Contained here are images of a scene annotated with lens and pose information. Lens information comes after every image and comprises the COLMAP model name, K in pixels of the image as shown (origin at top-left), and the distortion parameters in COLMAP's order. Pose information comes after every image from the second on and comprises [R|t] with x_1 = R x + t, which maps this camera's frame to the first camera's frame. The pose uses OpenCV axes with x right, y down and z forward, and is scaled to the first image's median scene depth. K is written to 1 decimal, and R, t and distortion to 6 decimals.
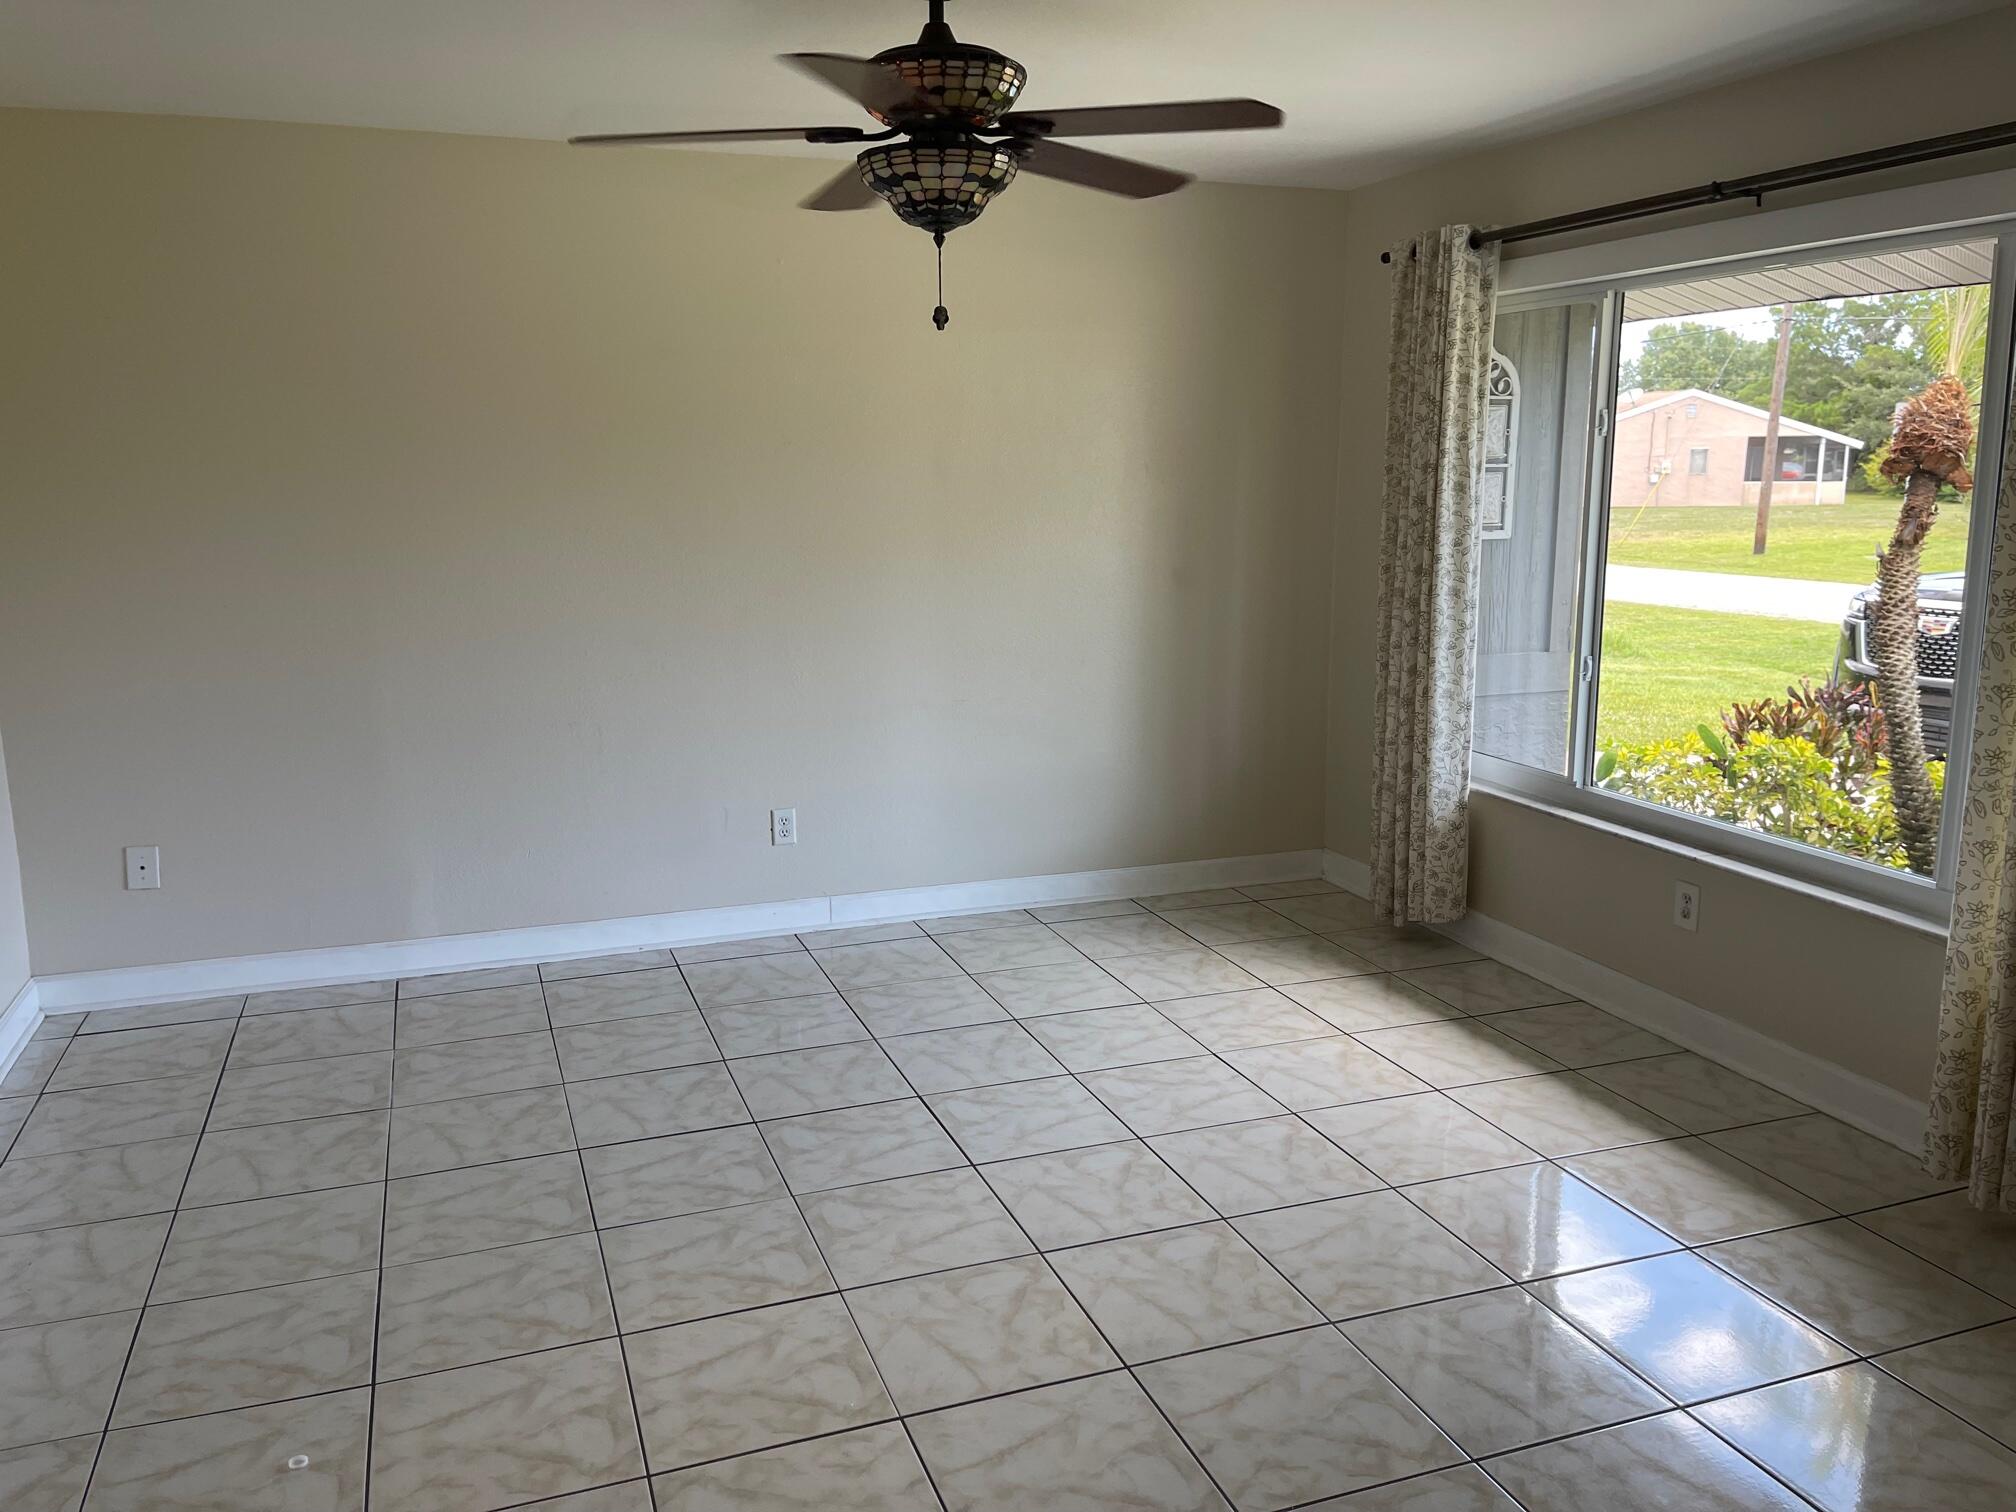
lens RADIAL K [[1541.7, 0, 1008.0], [0, 1541.7, 756.0], [0, 0, 1]] dist [0.060283, -0.074639]
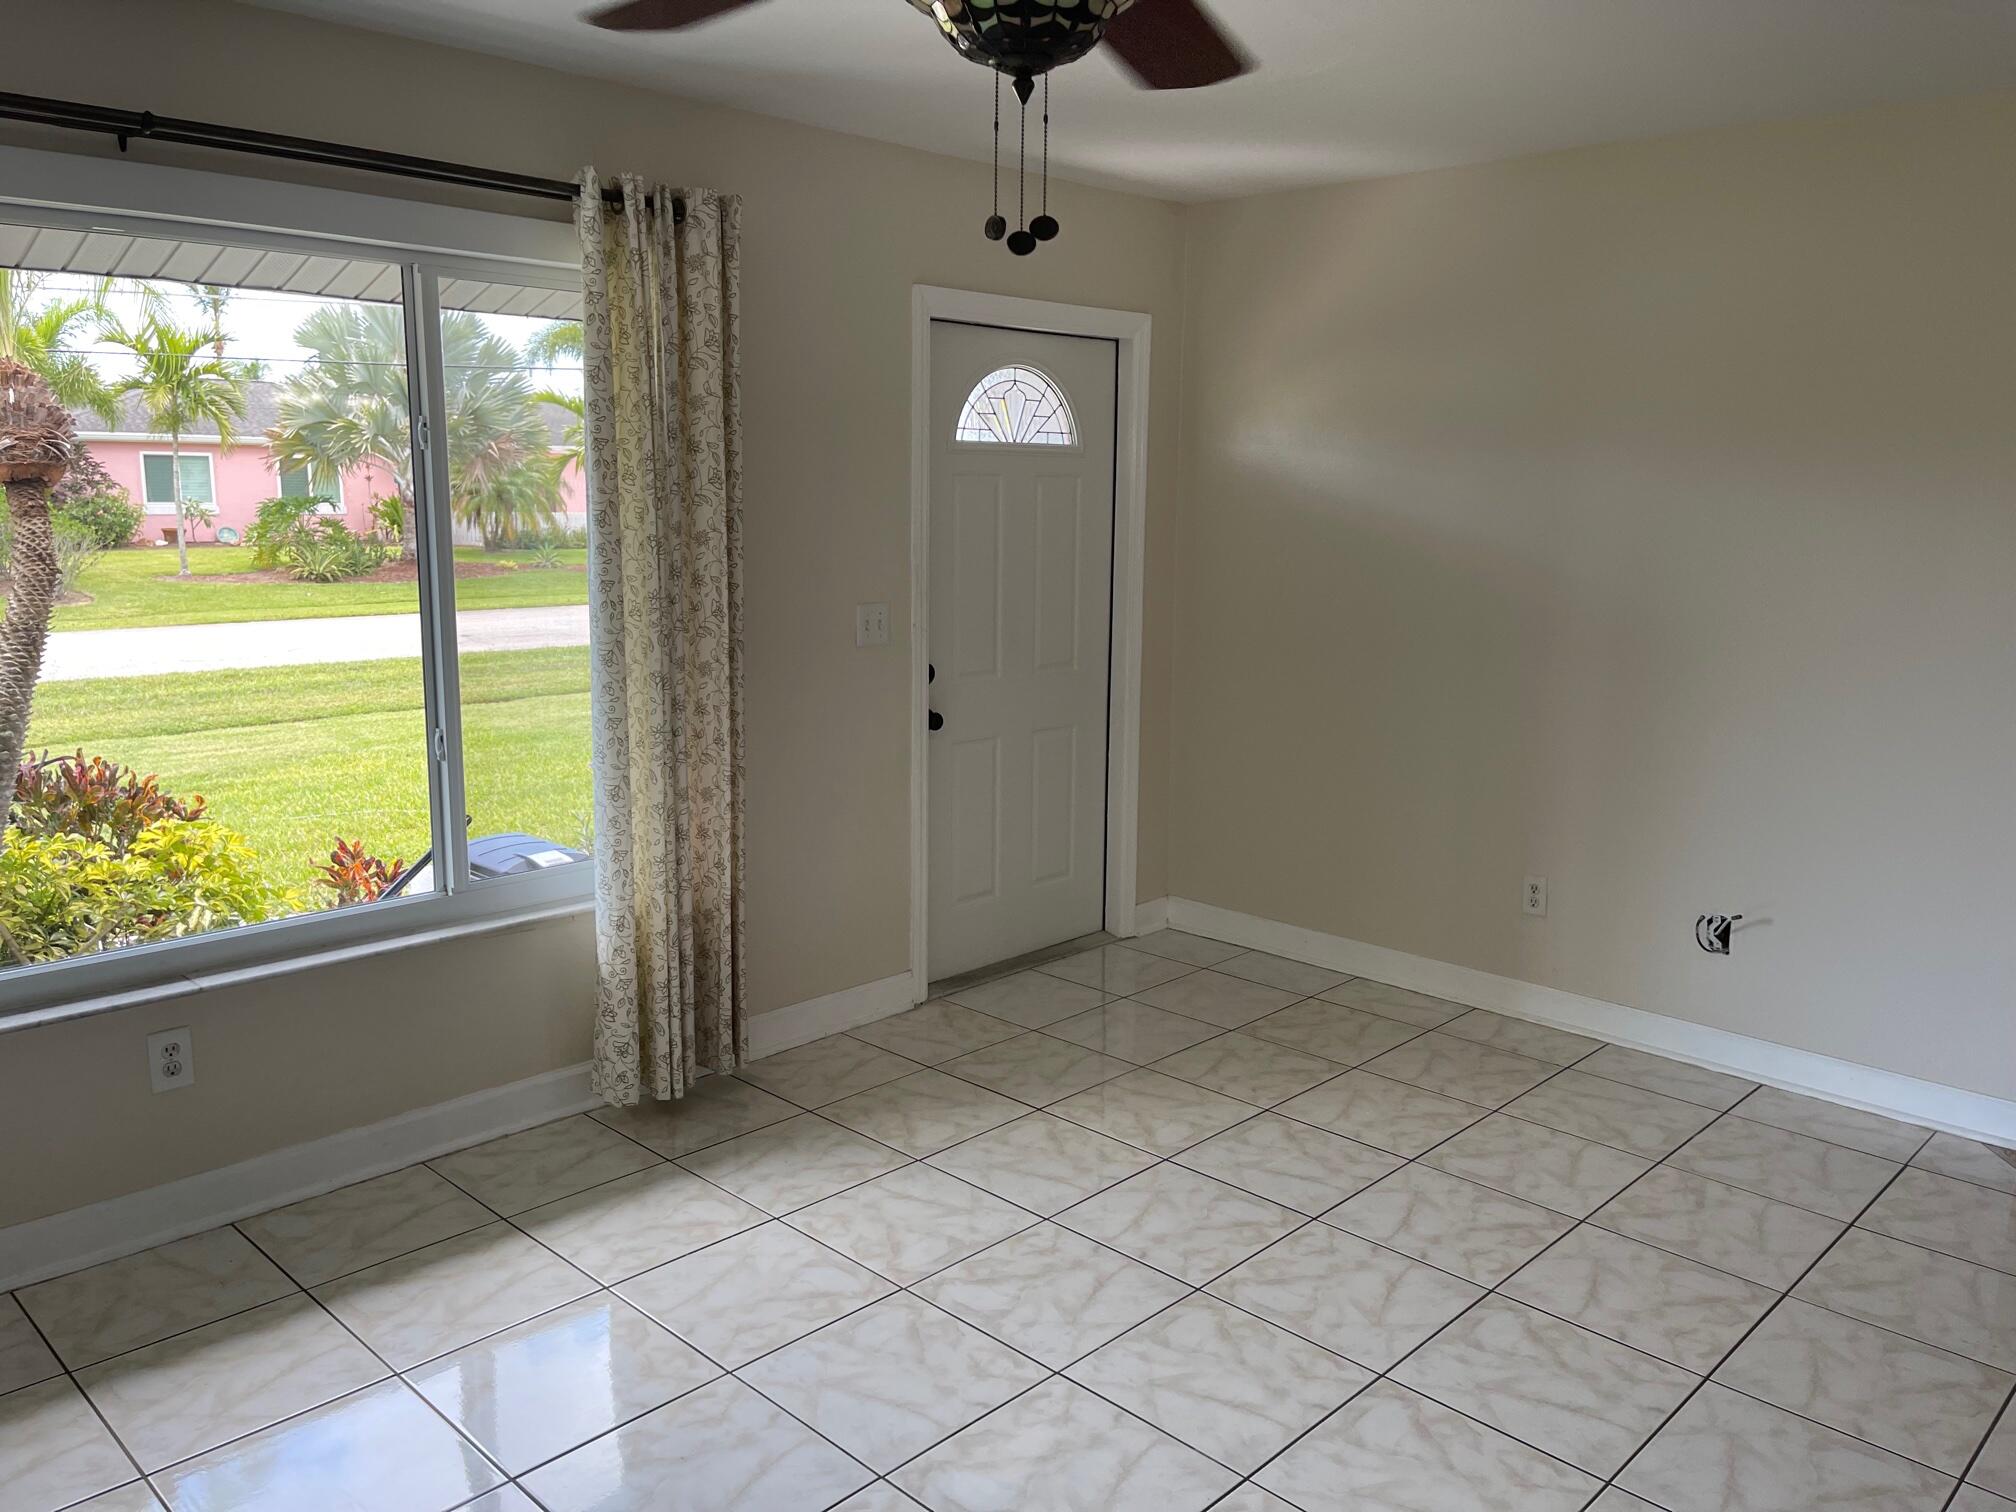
lens RADIAL K [[1515.8, 0, 1008.0], [0, 1515.8, 756.0], [0, 0, 1]] dist [0.100113, -0.139658]
pose [[-0.421165, -0.173028, 0.890326, -0.429773], [0.155938, 0.953203, 0.259014, -0.198478], [-0.893478, 0.247924, -0.374474, 0.982609]]
